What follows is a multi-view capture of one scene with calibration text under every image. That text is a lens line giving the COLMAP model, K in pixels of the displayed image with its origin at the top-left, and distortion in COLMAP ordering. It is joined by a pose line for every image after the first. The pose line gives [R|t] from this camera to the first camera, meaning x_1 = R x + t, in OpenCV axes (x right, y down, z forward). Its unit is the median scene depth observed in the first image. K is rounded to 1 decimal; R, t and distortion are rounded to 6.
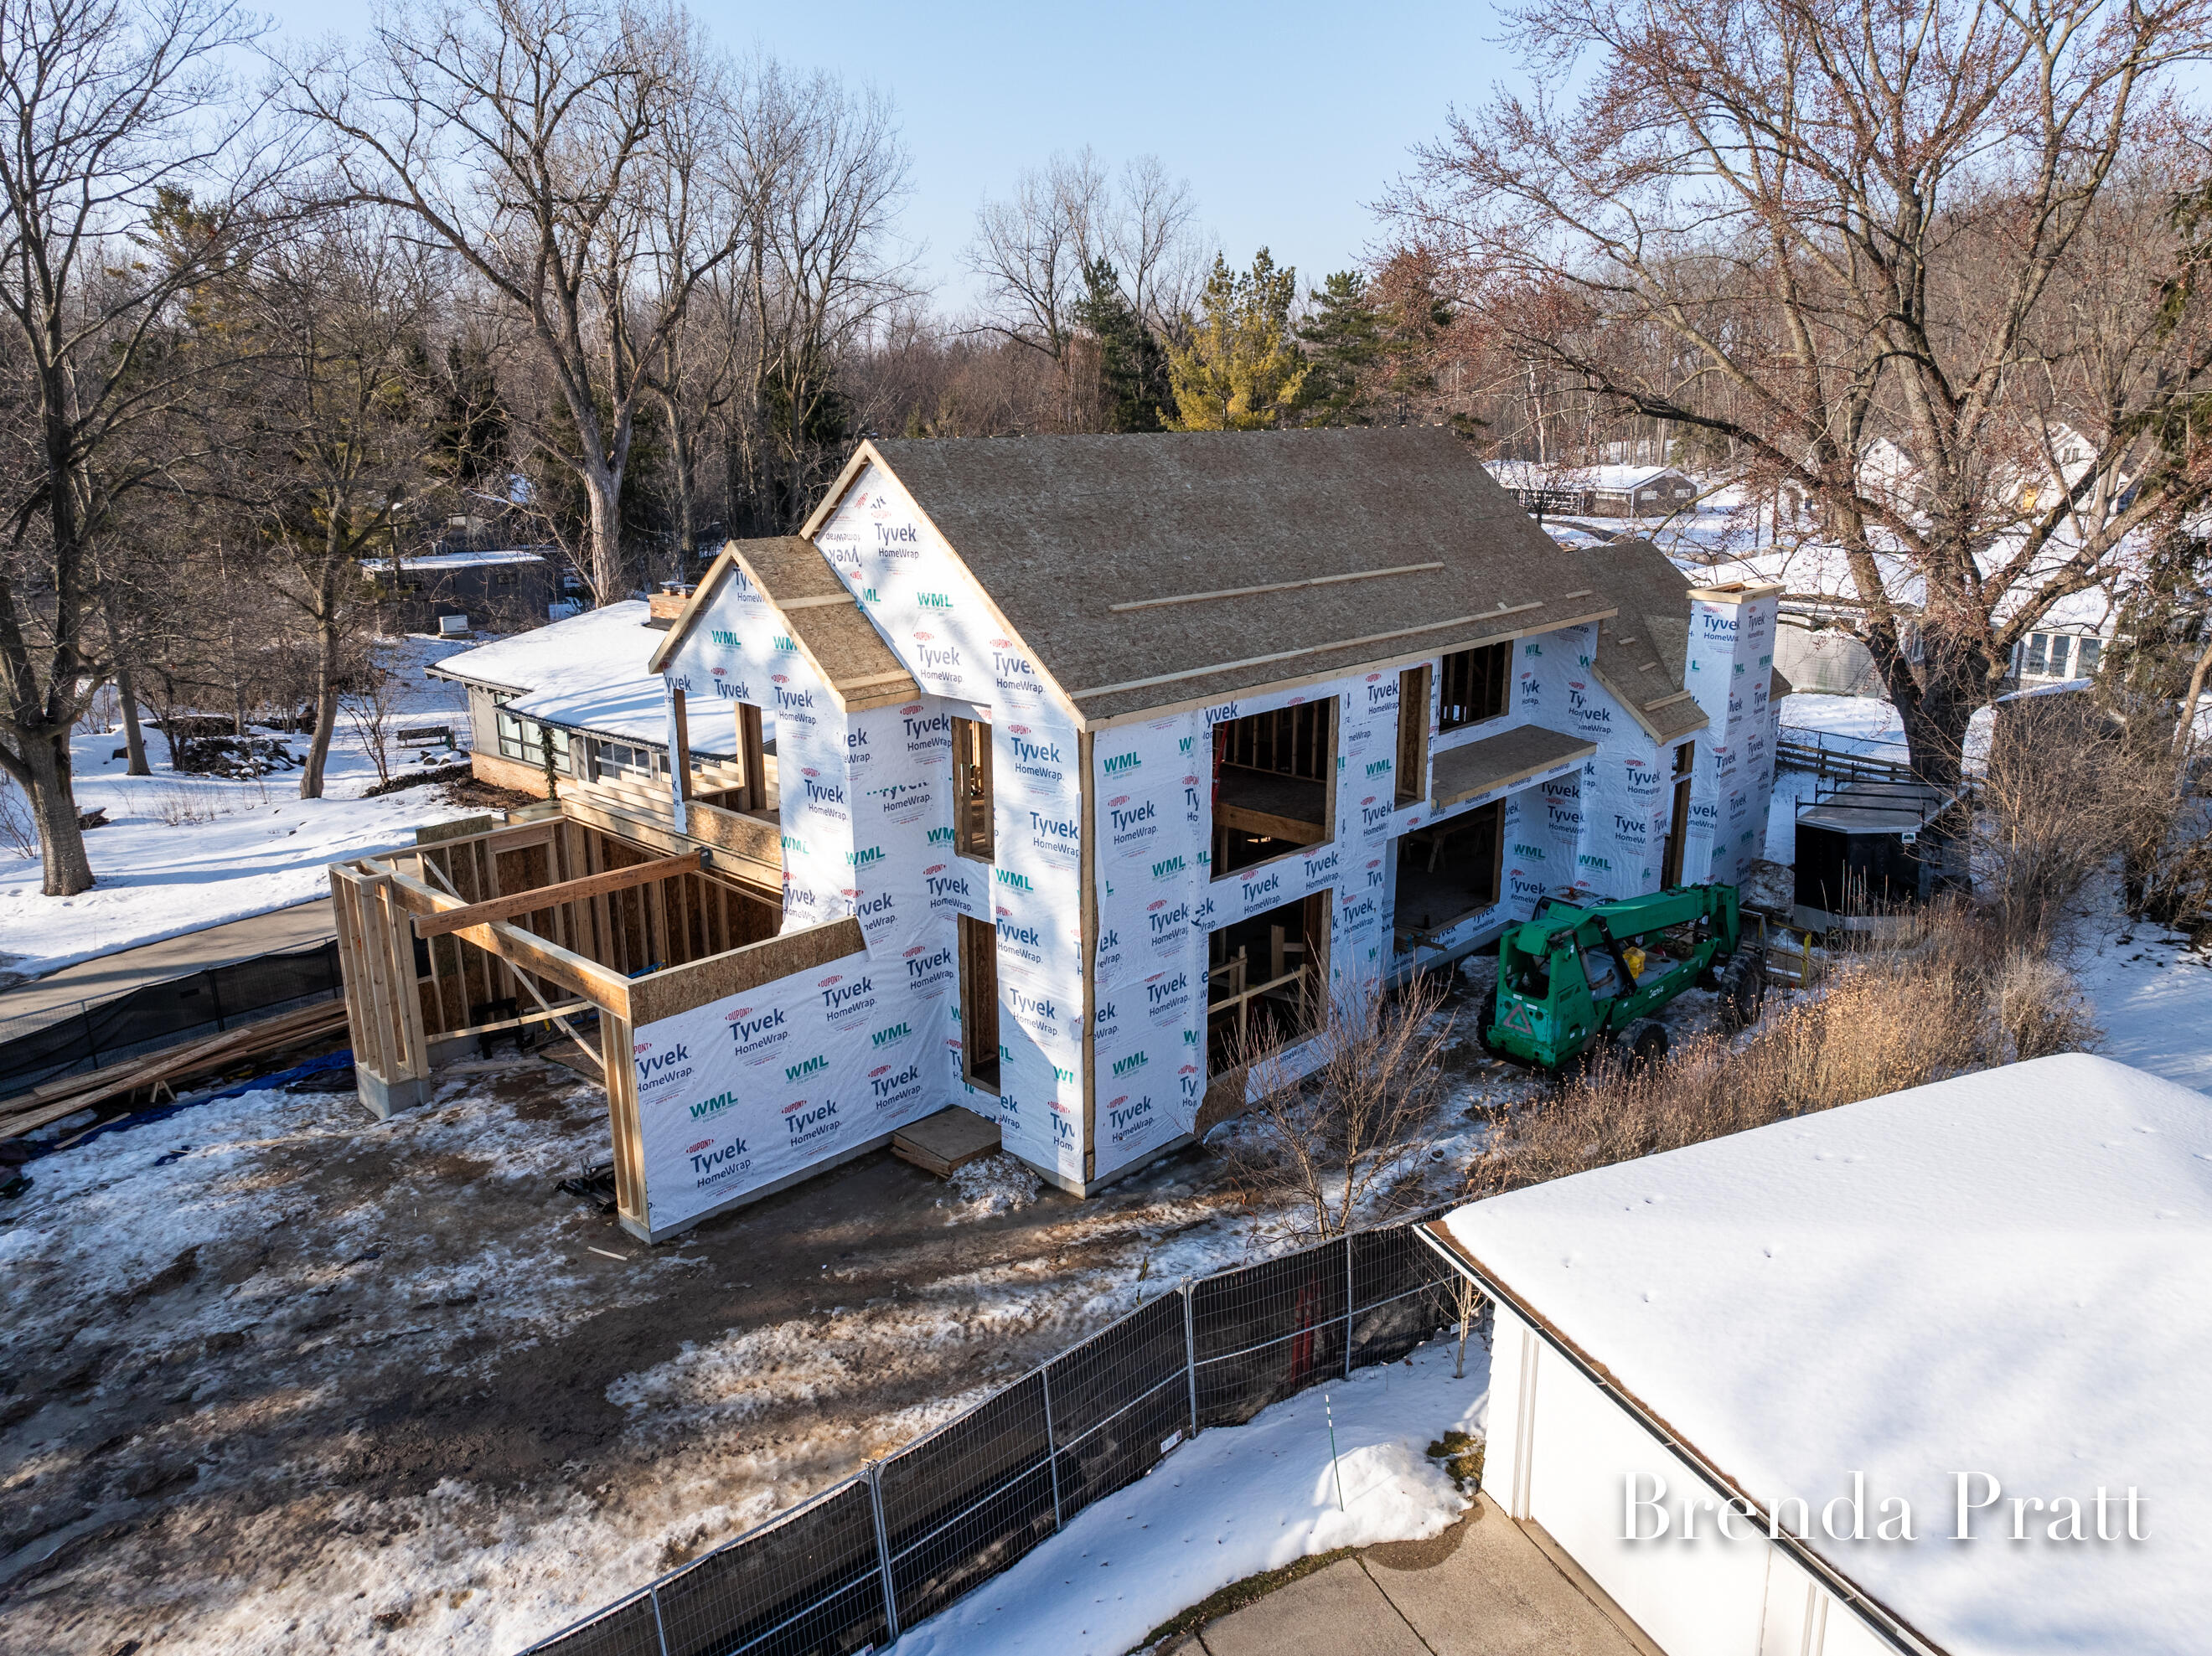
lens RADIAL K [[1565.6, 0, 1097.6], [0, 1565.6, 815.3], [0, 0, 1]] dist [-0.045949, 0.012902]
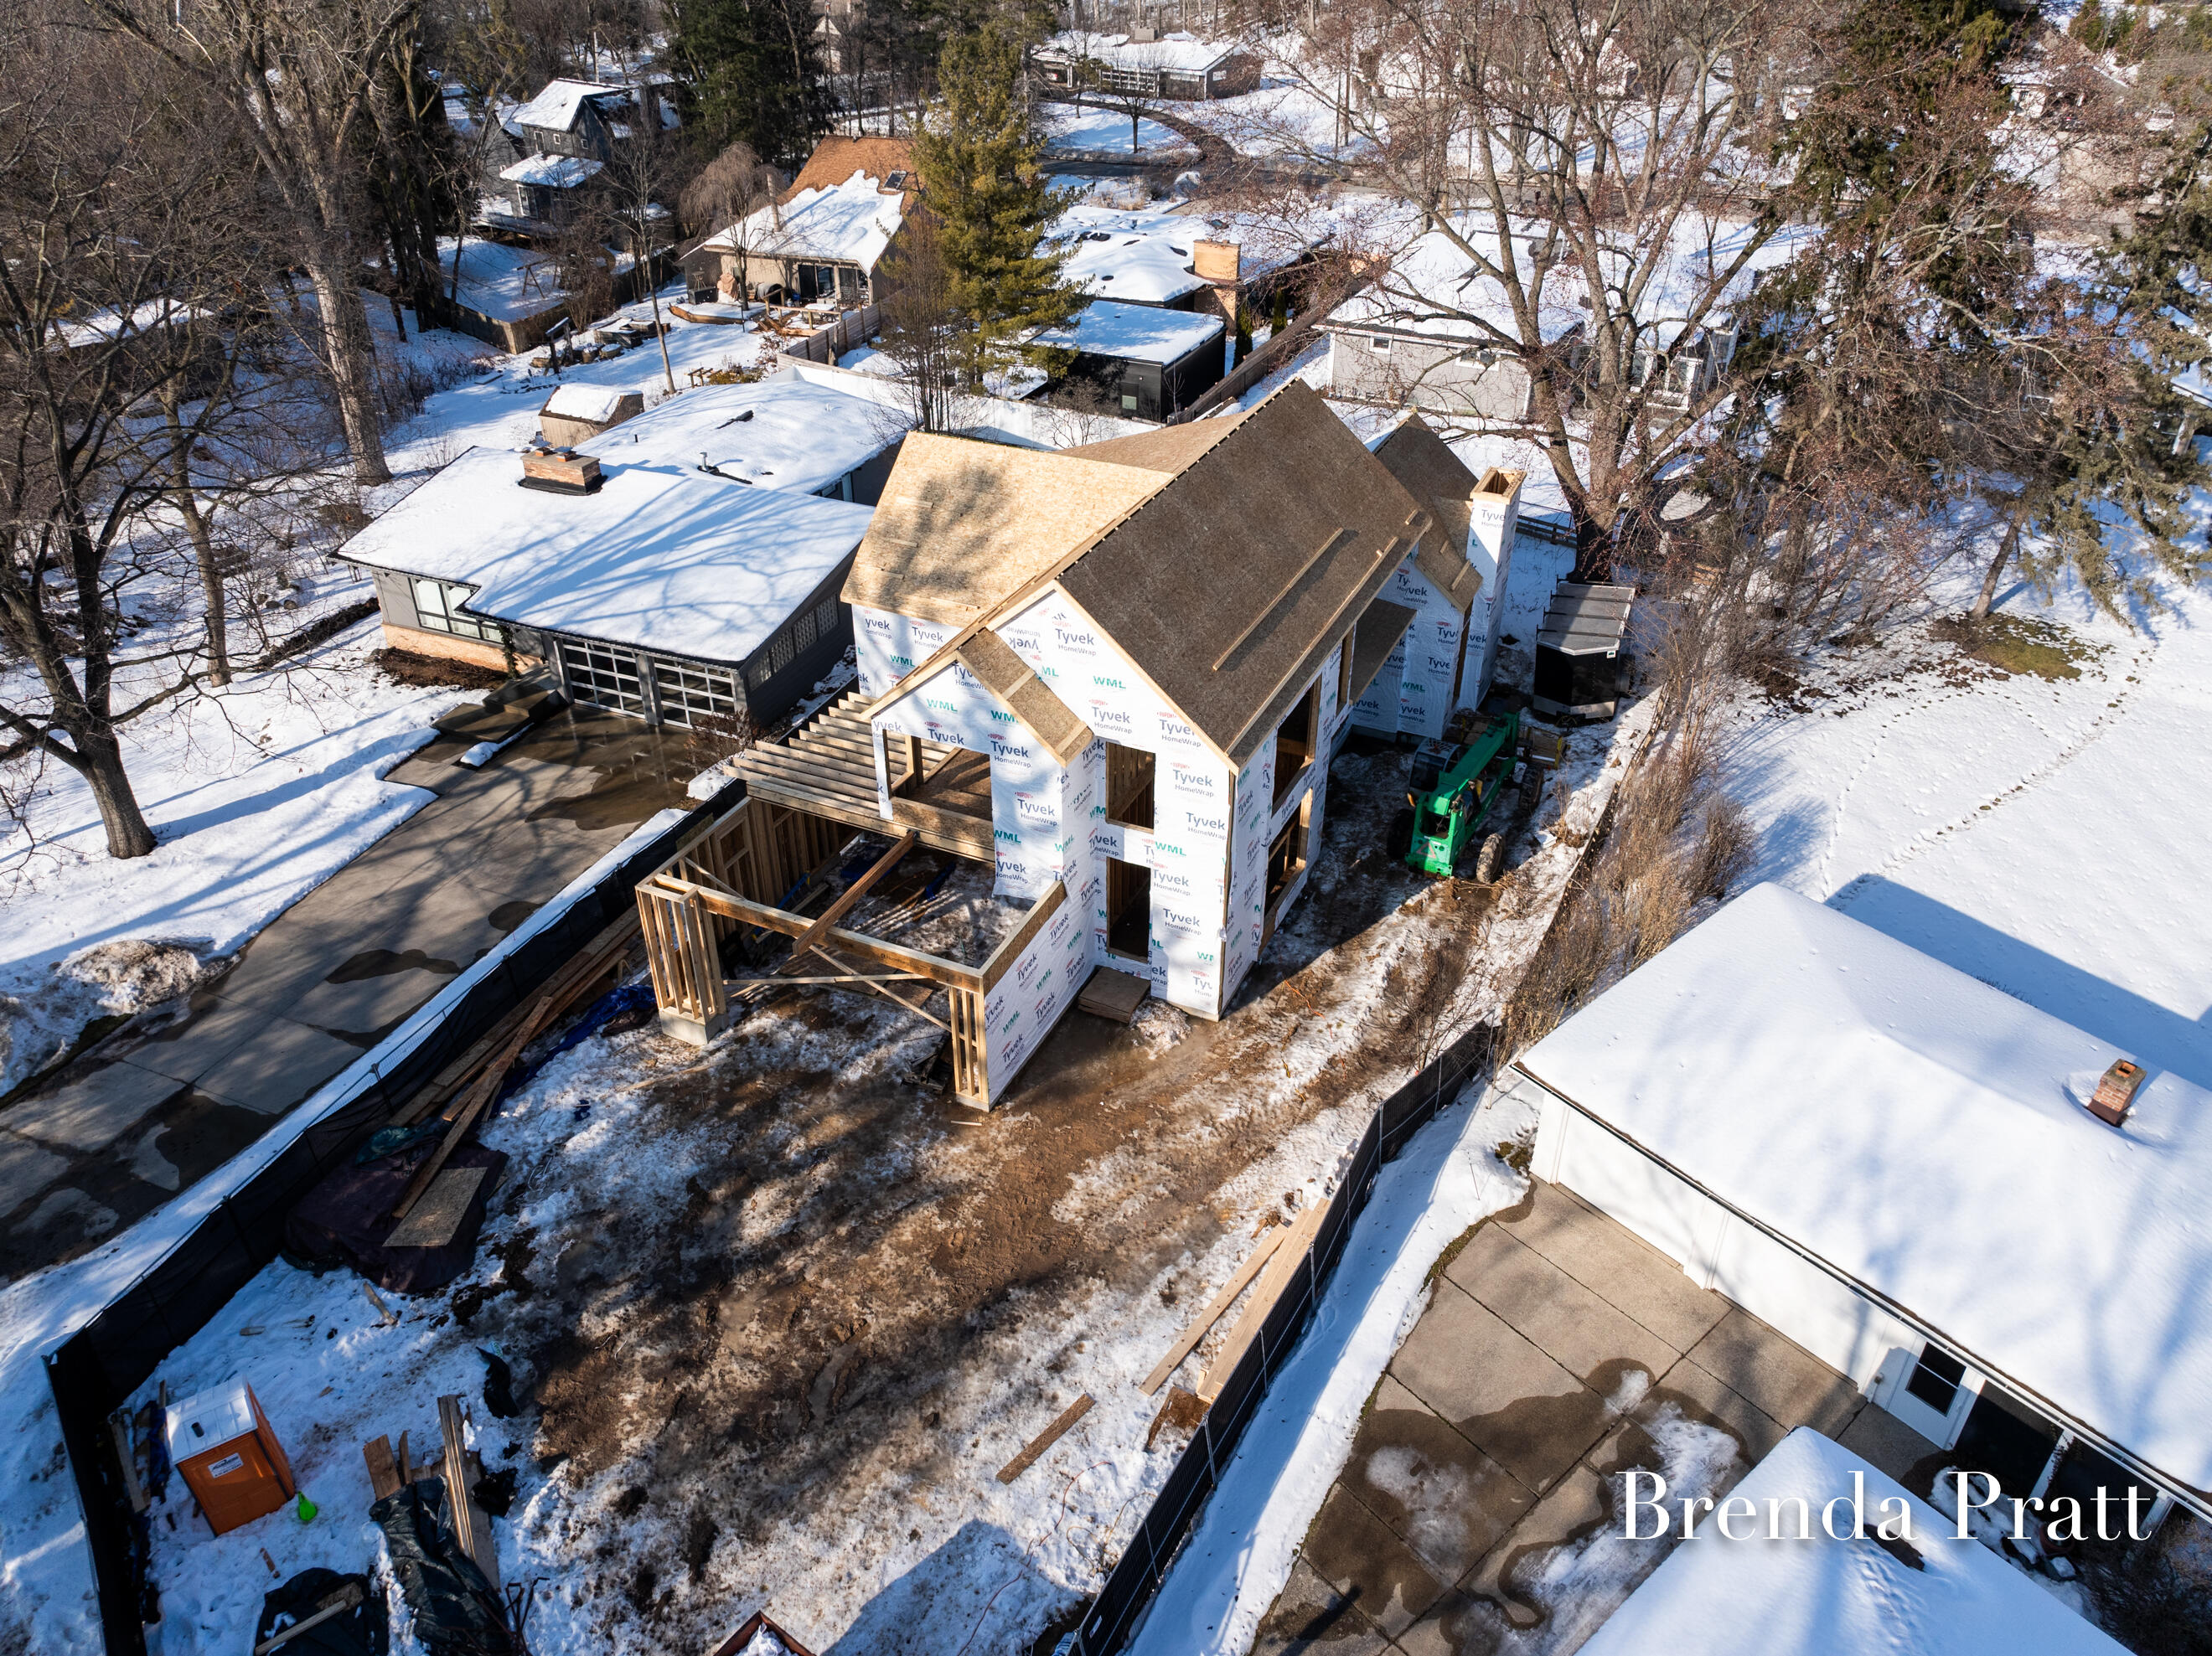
lens RADIAL K [[1565.6, 0, 1107.9], [0, 1565.6, 819.4], [0, 0, 1]] dist [-0.045949, 0.012902]
pose [[0.949630, -0.163167, 0.267543, -0.497455], [0.074027, 0.946392, 0.314424, -0.456129], [-0.304504, -0.278781, 0.910801, -0.378366]]
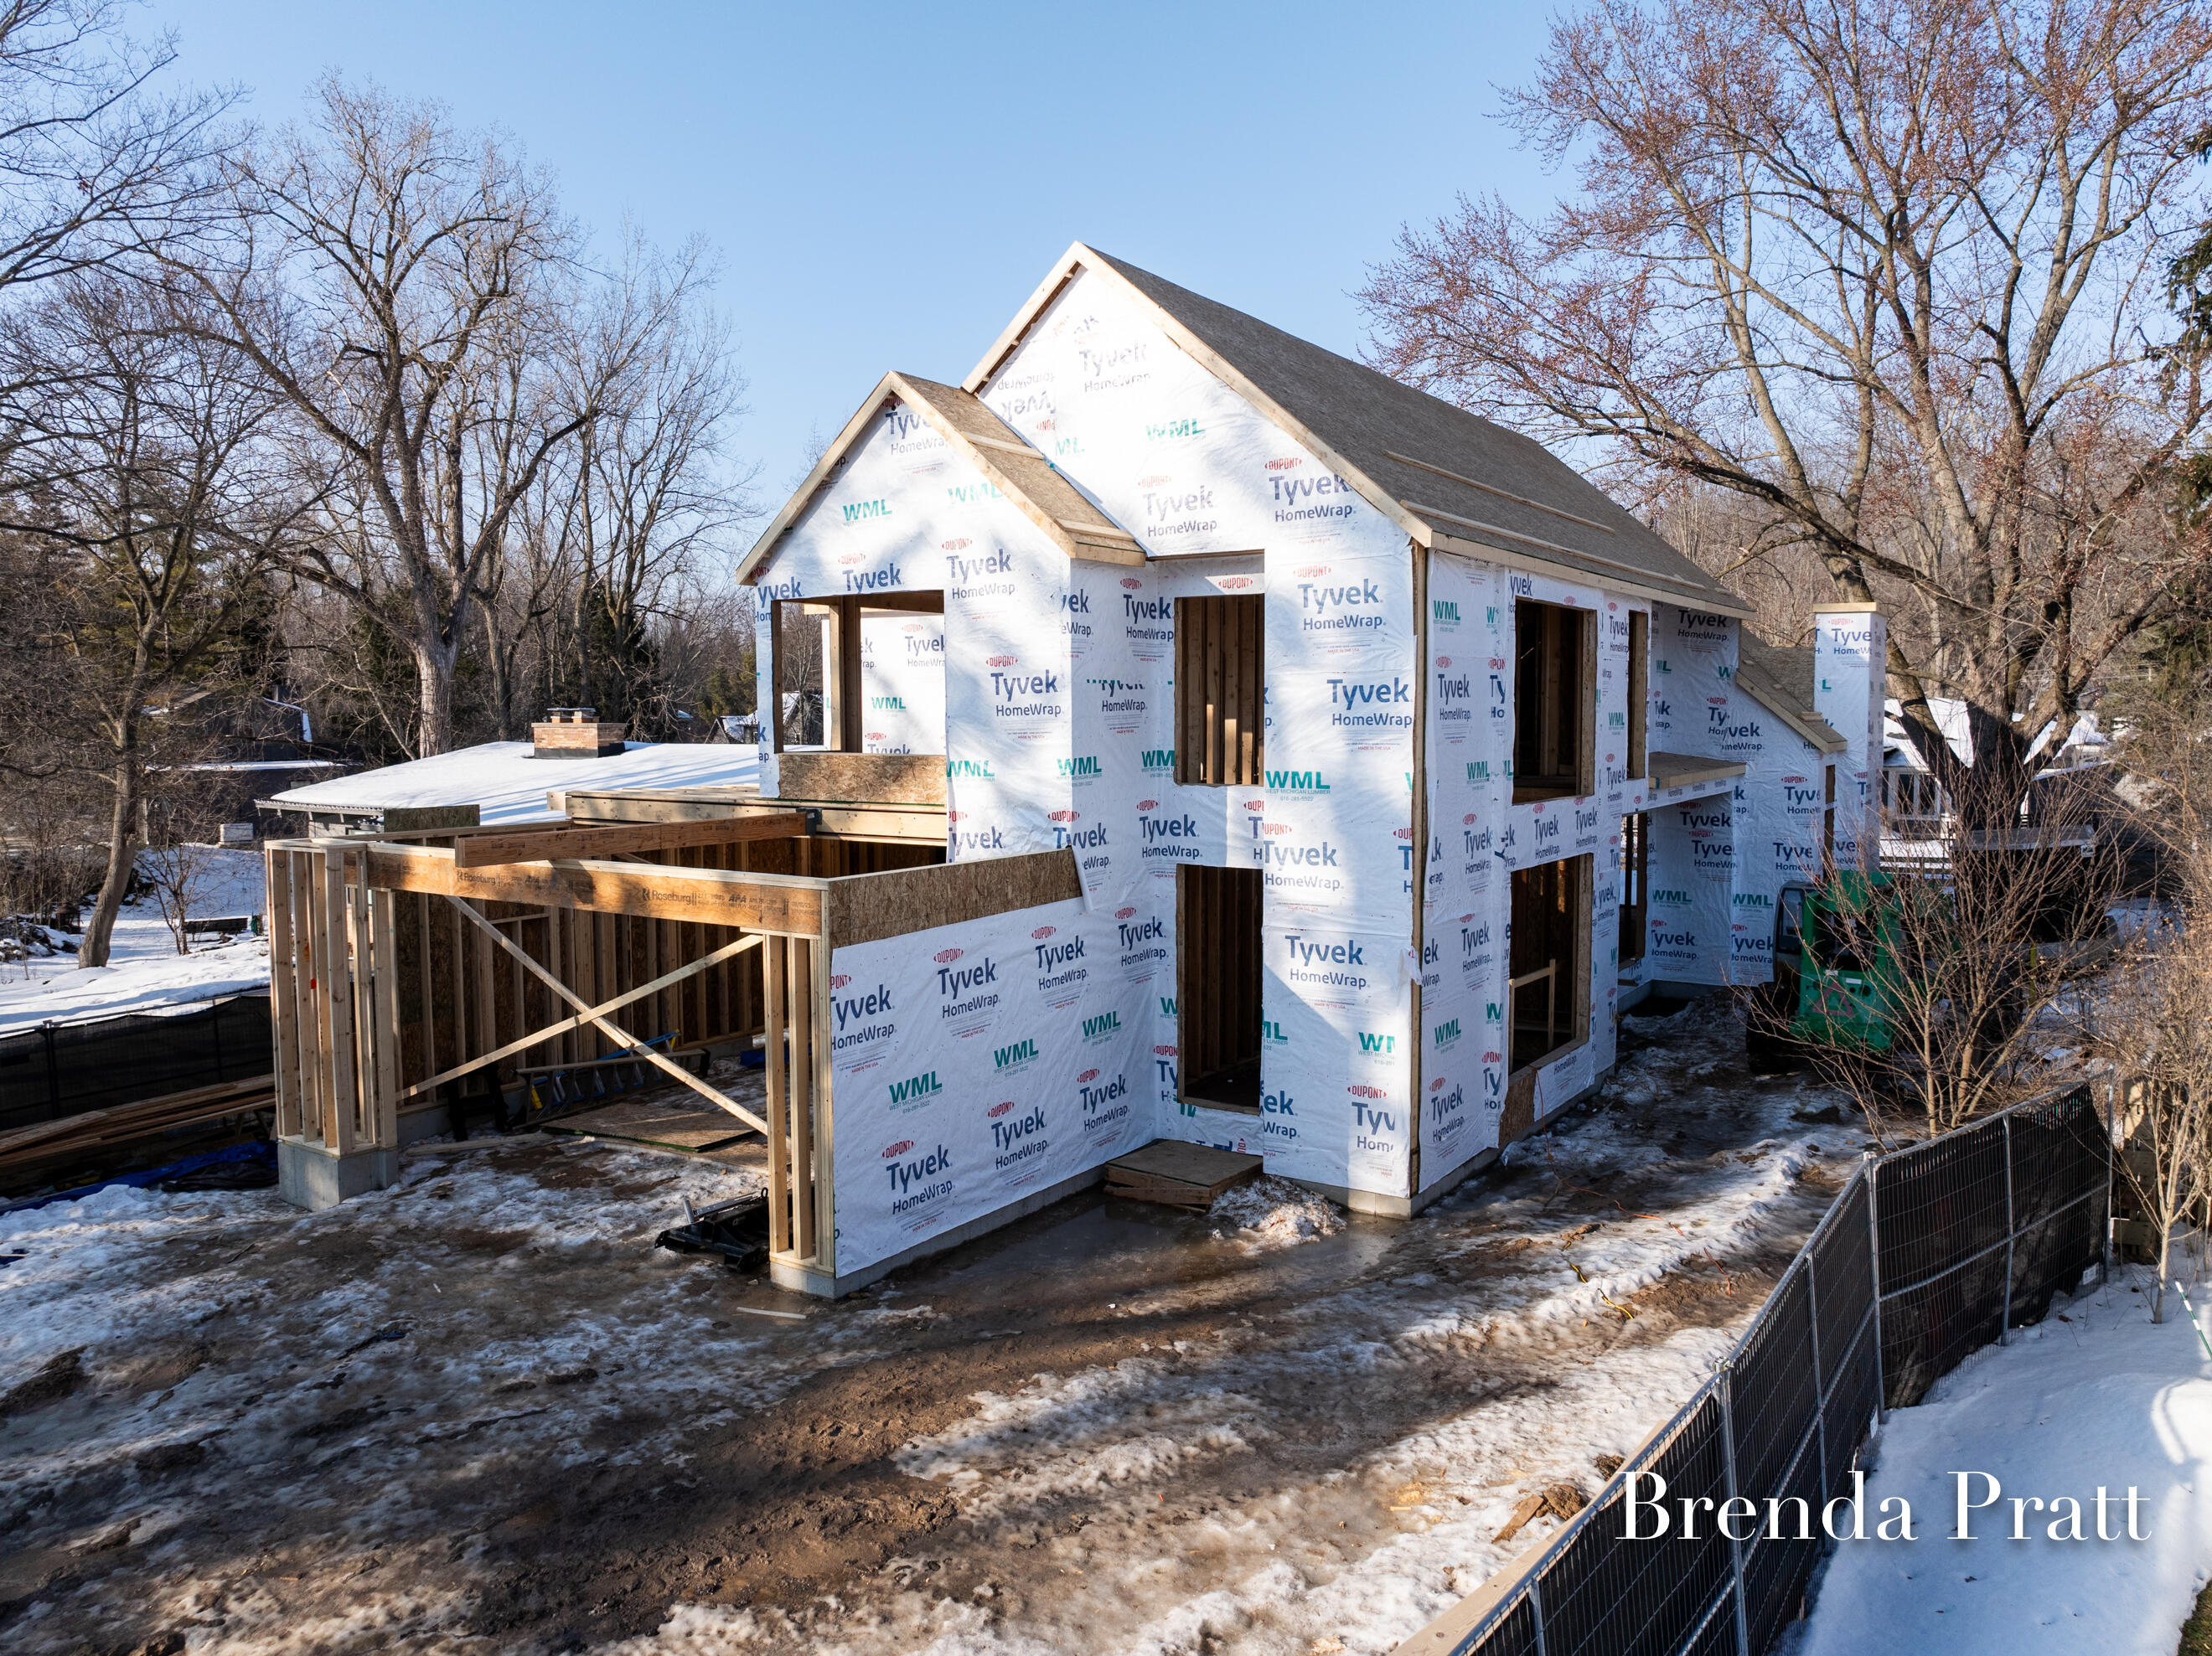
lens RADIAL K [[1565.6, 0, 1097.7], [0, 1565.6, 816.4], [0, 0, 1]] dist [-0.045949, 0.012902]
pose [[0.987329, -0.010899, 0.158312, -0.251552], [0.041301, 0.980907, -0.190044, 0.185305], [-0.153218, 0.194174, 0.968928, 0.273654]]
